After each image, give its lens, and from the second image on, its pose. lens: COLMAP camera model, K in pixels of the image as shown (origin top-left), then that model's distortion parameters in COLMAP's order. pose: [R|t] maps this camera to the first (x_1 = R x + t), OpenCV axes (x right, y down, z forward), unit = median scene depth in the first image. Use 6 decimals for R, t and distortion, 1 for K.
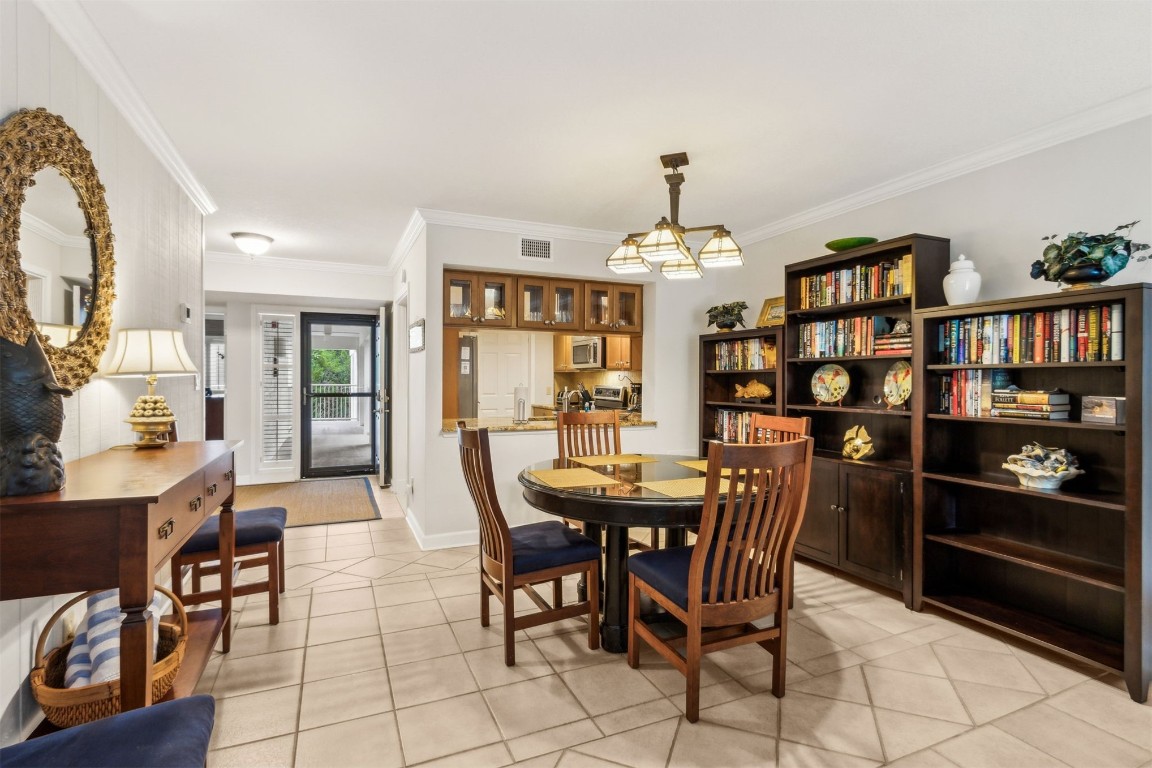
lens RADIAL K [[541.0, 0, 573.7], [0, 541.0, 386.7], [0, 0, 1]] dist [-0.002894, -0.000164]
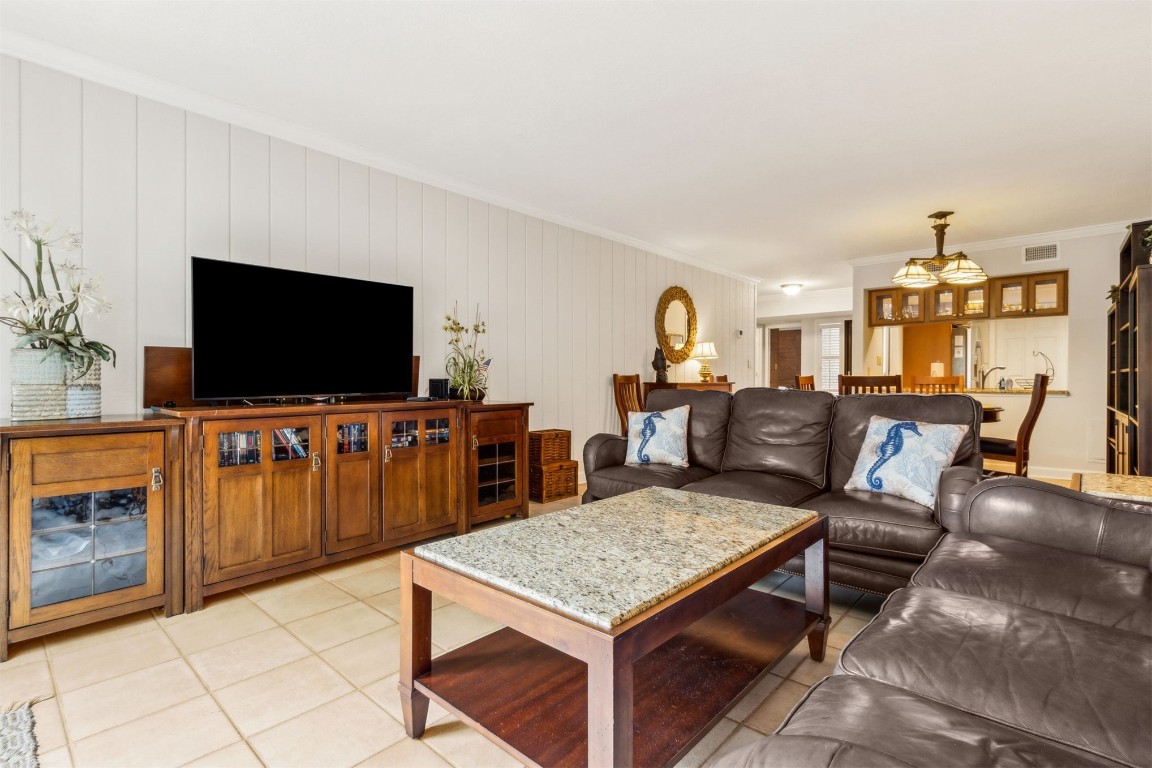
lens RADIAL K [[541.0, 0, 576.0], [0, 541.0, 382.9], [0, 0, 1]] dist [-0.002894, -0.000164]
pose [[0.416106, 0.005238, -0.909301, 1.196596], [-0.011732, 0.999931, 0.000391, 0.092579], [0.909240, 0.010505, 0.416139, -0.650967]]
